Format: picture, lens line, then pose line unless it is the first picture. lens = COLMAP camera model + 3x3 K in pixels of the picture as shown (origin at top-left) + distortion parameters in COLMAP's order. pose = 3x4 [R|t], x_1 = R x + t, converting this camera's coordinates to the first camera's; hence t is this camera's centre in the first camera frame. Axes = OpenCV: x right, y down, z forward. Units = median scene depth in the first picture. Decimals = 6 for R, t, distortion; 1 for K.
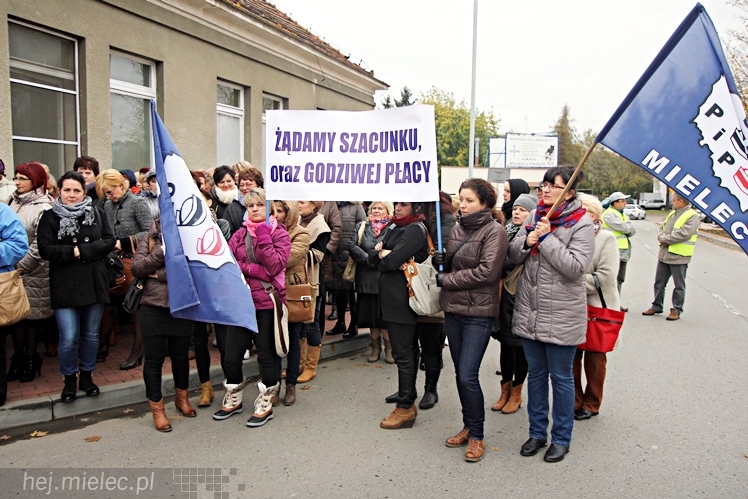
lens RADIAL K [[628.0, 0, 374.0], [0, 628.0, 249.5], [0, 0, 1]] dist [-0.058512, 0.100269]
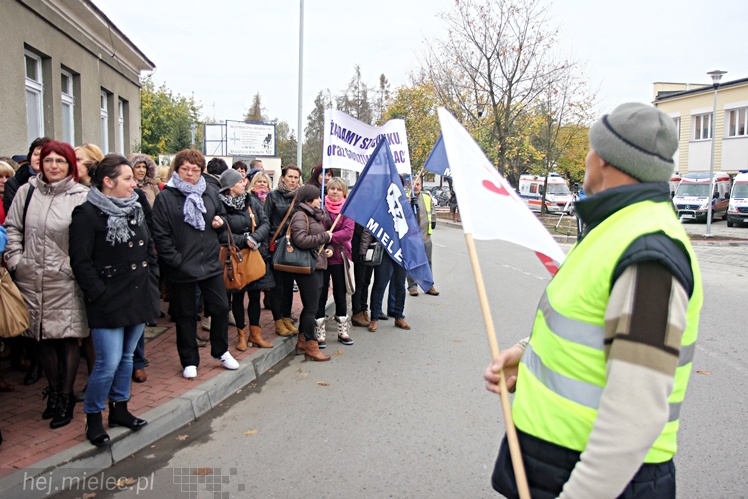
lens RADIAL K [[628.0, 0, 374.0], [0, 628.0, 249.5], [0, 0, 1]] dist [-0.058512, 0.100269]
pose [[0.871978, -0.059028, 0.485973, -0.241275], [0.049574, 0.998248, 0.032299, -0.006658], [-0.487028, -0.004073, 0.873377, 0.050952]]
